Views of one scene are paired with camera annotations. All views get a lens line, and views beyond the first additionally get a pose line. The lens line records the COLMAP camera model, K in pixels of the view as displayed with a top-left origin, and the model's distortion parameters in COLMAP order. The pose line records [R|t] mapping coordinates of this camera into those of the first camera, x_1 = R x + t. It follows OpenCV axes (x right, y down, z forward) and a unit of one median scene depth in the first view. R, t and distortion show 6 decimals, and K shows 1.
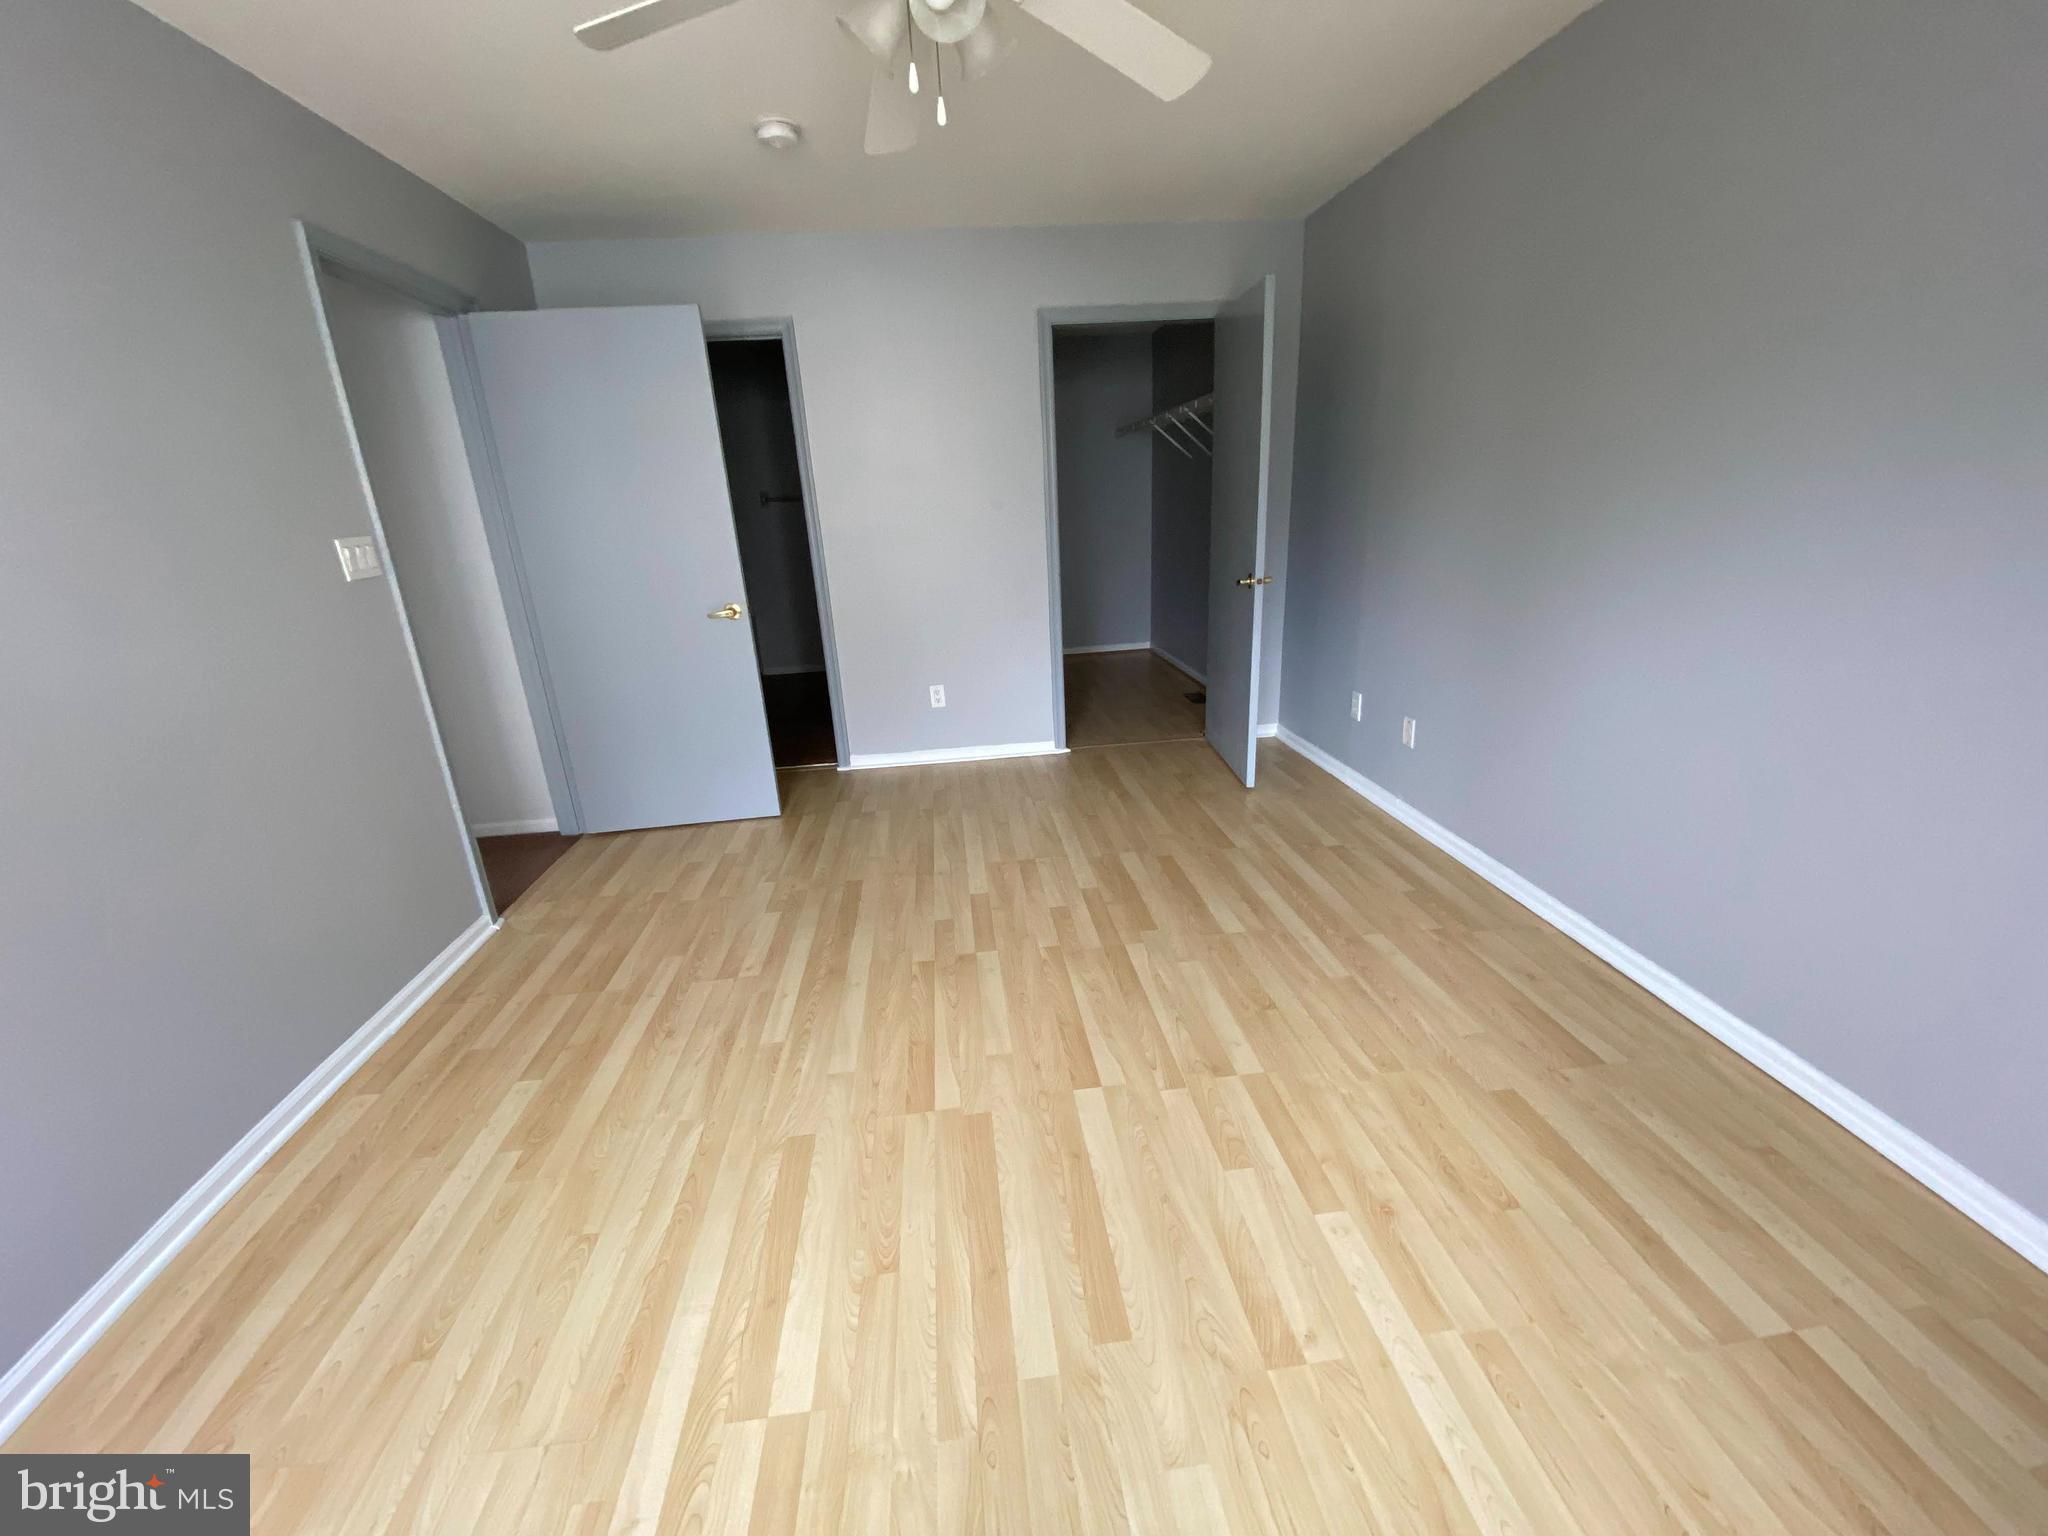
lens RADIAL K [[829.9, 0, 1027.5], [0, 829.9, 767.0], [0, 0, 1]] dist [0.011526, -0.016196]
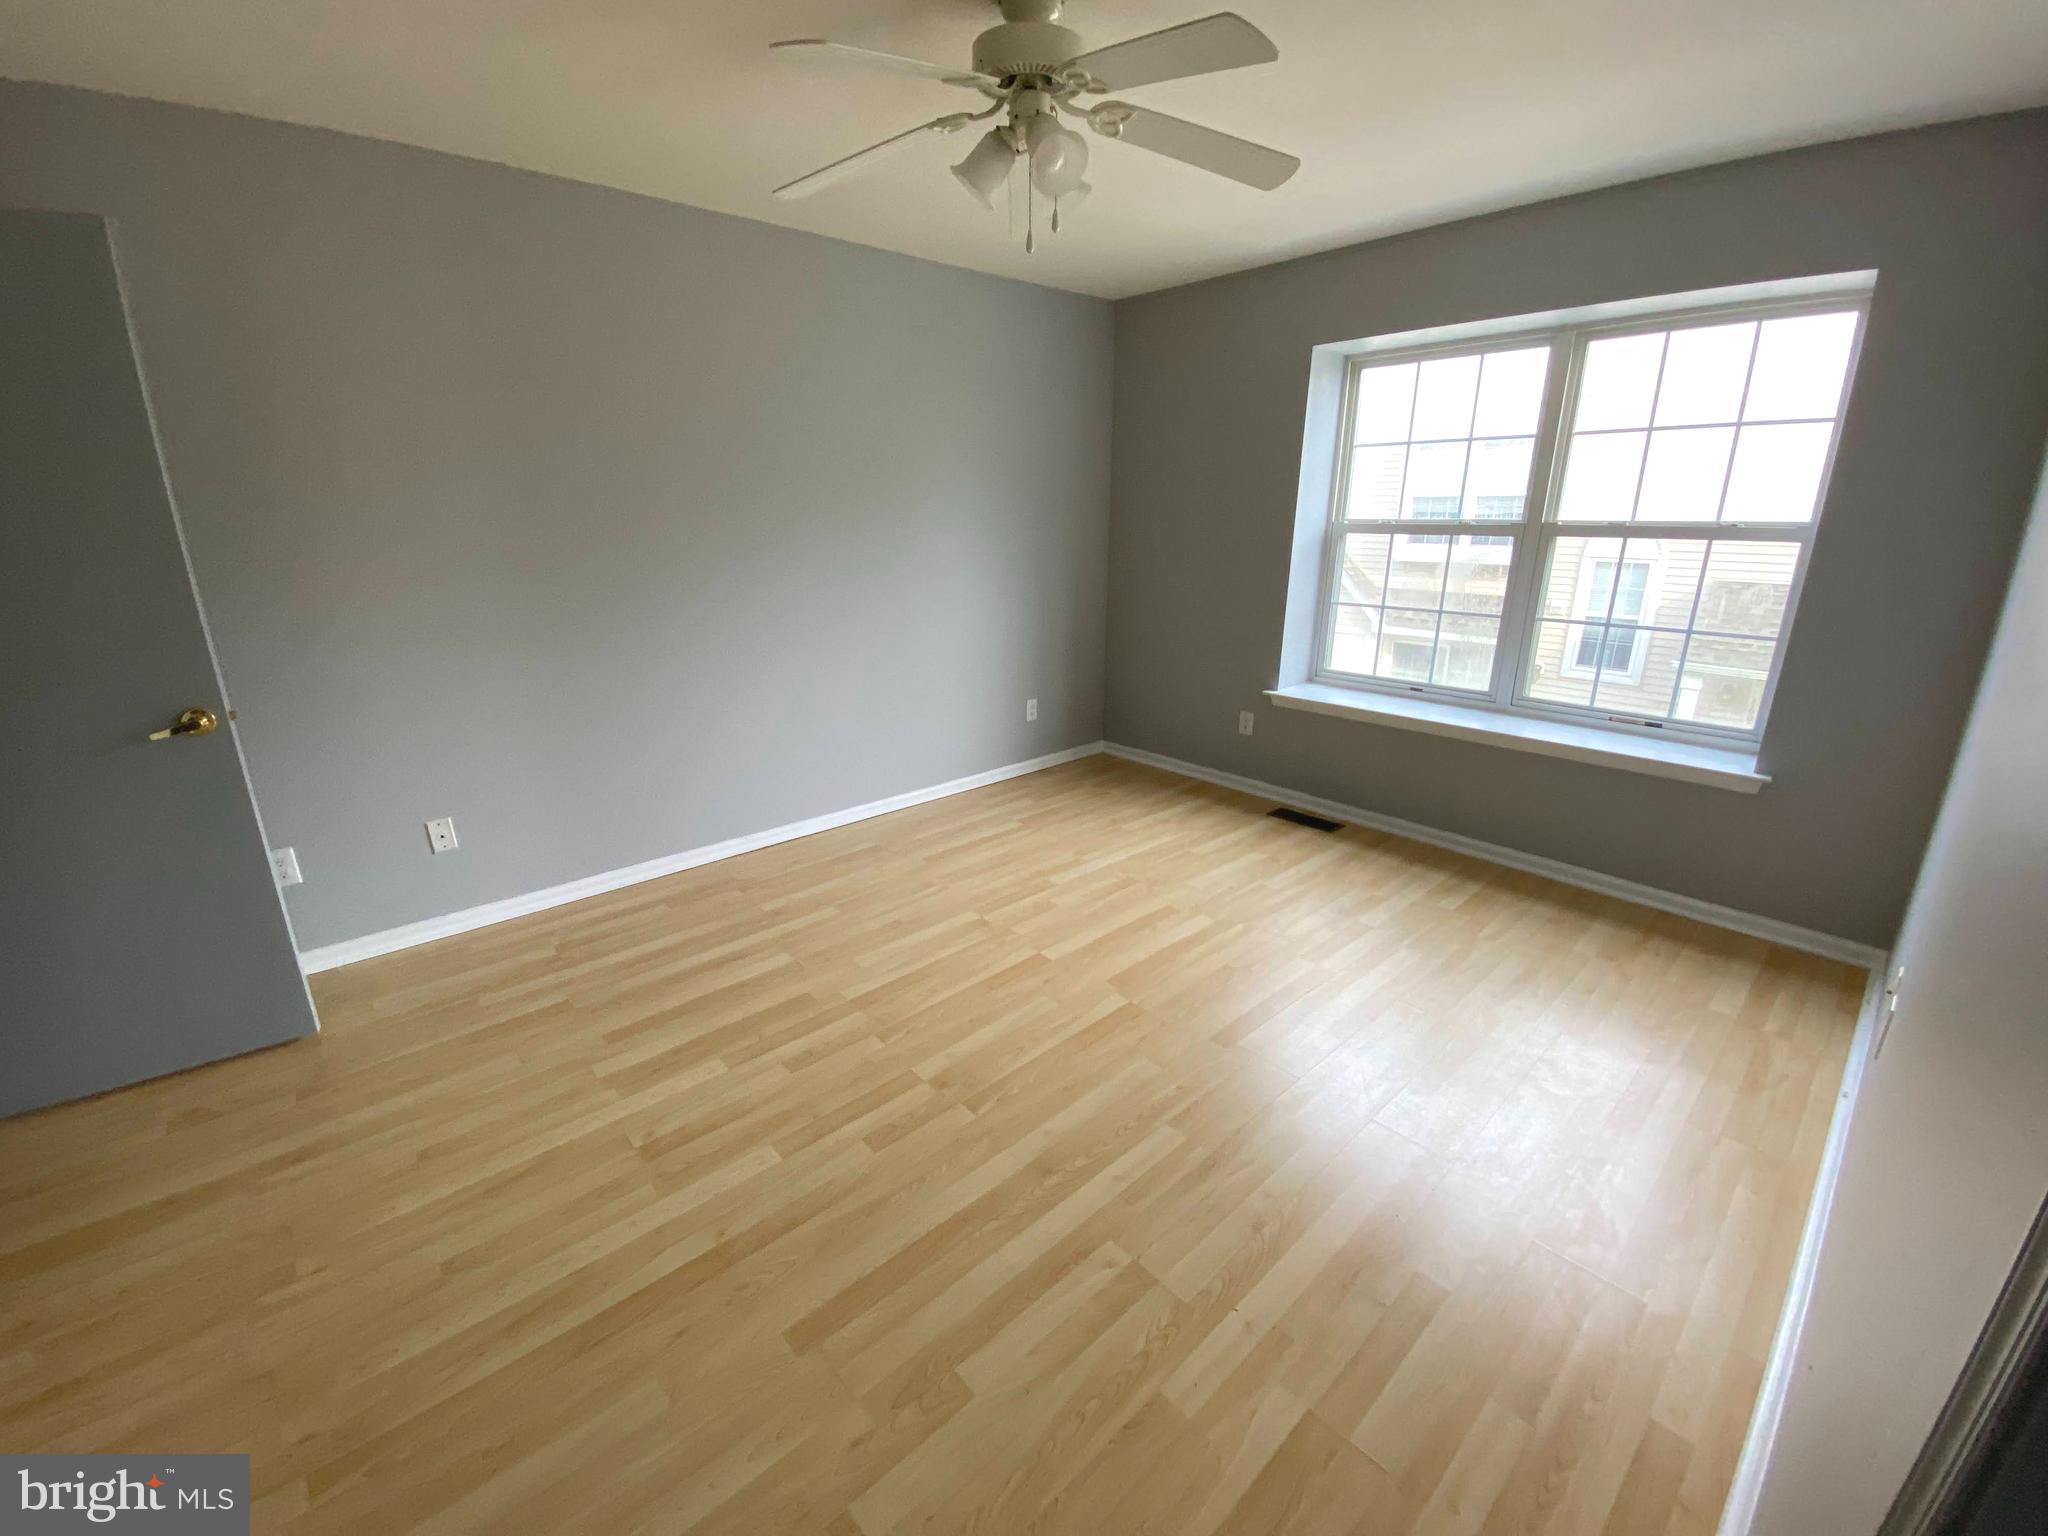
lens RADIAL K [[829.9, 0, 1027.5], [0, 829.9, 767.0], [0, 0, 1]] dist [0.011526, -0.016196]
pose [[-0.597091, -0.192516, 0.778730, -0.755296], [0.275511, 0.862505, 0.424475, -0.402145], [-0.753377, 0.467999, -0.461953, 1.208432]]
